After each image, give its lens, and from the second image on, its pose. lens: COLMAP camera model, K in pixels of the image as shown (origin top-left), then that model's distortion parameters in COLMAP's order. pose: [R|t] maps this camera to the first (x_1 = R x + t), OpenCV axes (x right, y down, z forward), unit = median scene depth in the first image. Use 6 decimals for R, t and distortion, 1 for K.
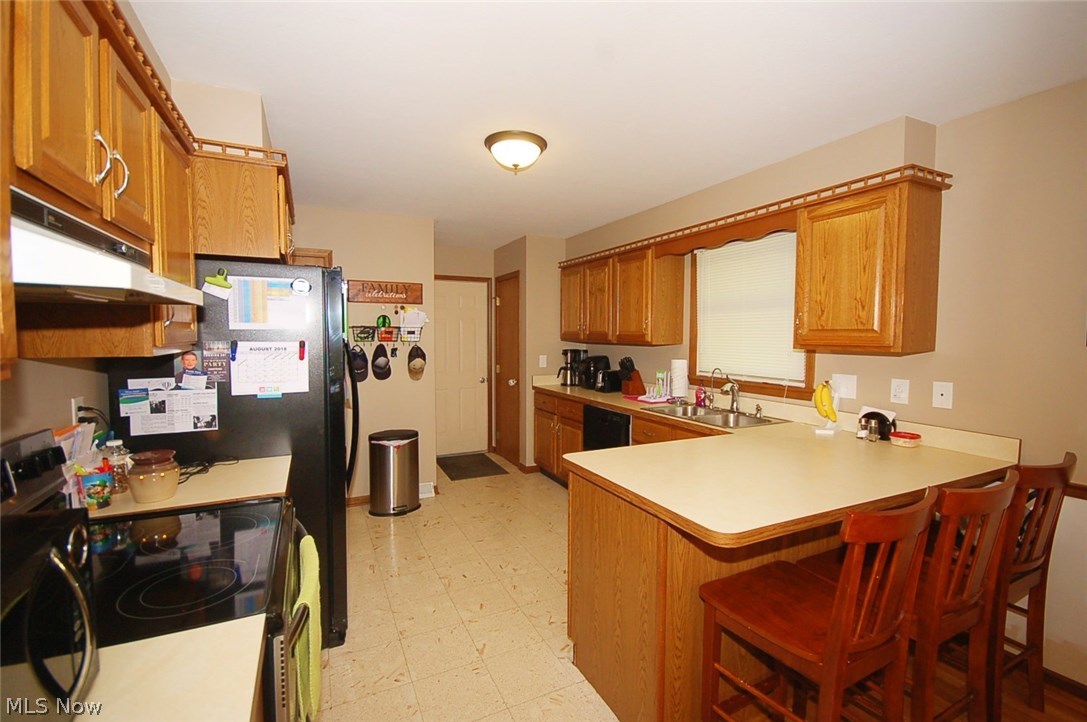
lens RADIAL K [[480.3, 0, 536.6], [0, 480.3, 363.4], [0, 0, 1]] dist [0.003724, -0.007489]
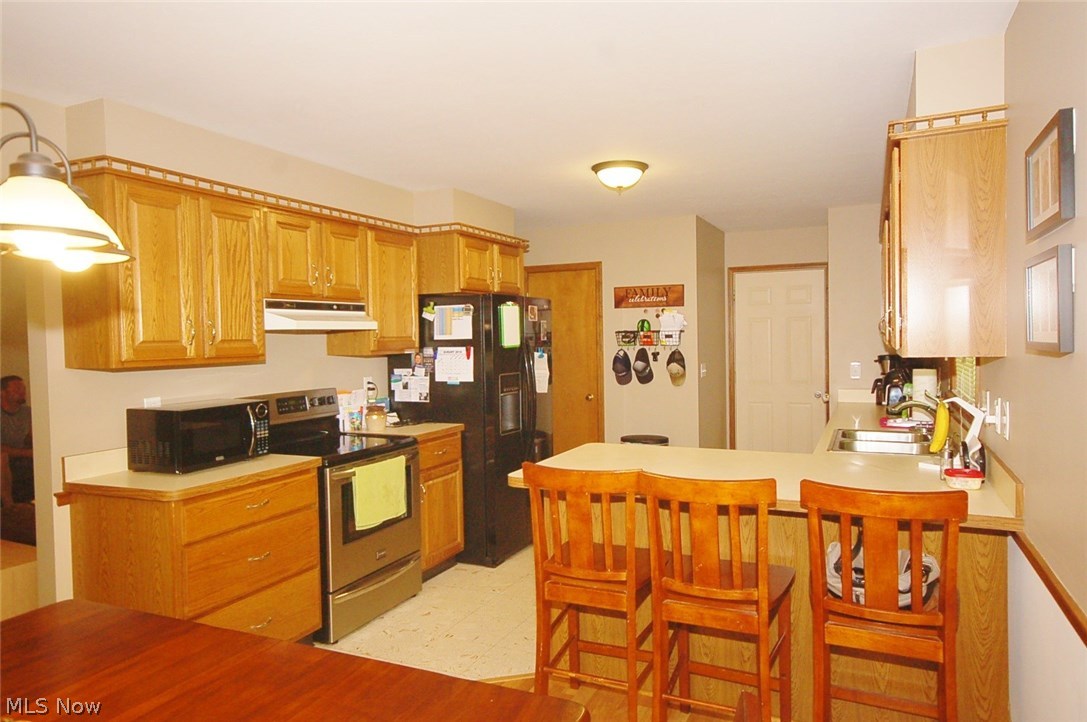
lens RADIAL K [[708.4, 0, 544.0], [0, 708.4, 359.2], [0, 0, 1]] dist [0.008912, 0.005292]
pose [[0.649438, 0.011778, -0.760323, 0.679920], [-0.029187, 0.999529, -0.009446, 0.002973], [0.759854, 0.028326, 0.649476, -0.121987]]
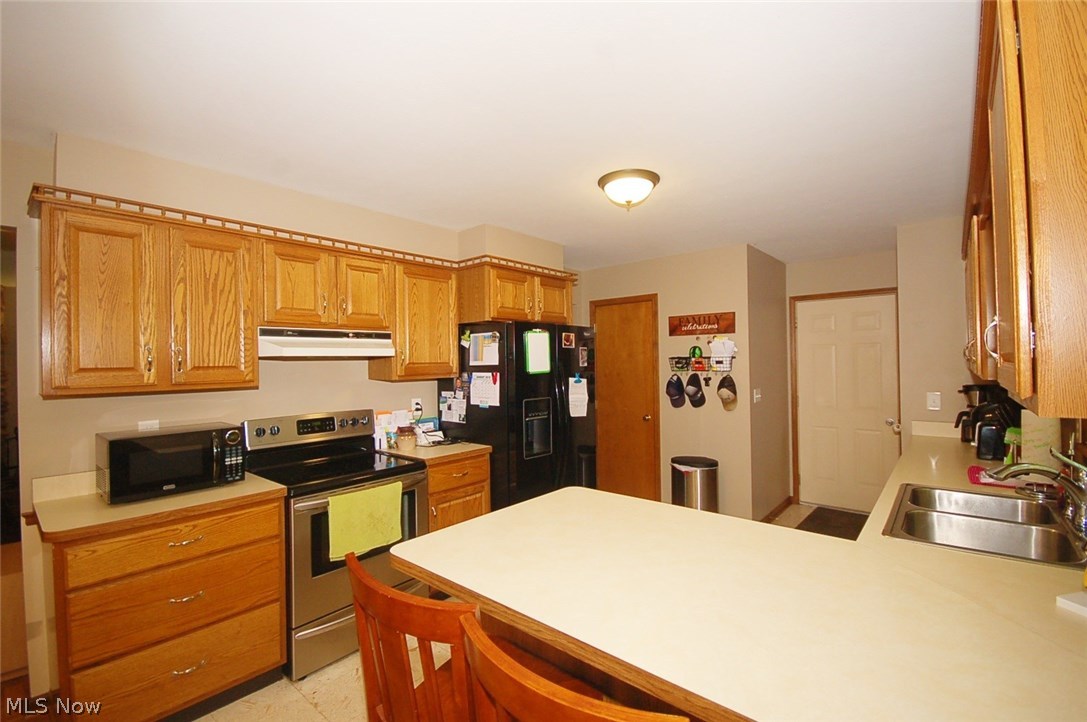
lens RADIAL K [[480.3, 0, 542.7], [0, 480.3, 359.0], [0, 0, 1]] dist [0.003724, -0.007489]
pose [[0.420893, -0.013442, -0.907011, 0.502108], [-0.041476, 0.998559, -0.034046, -0.022373], [0.906161, 0.051949, 0.419729, 0.253691]]
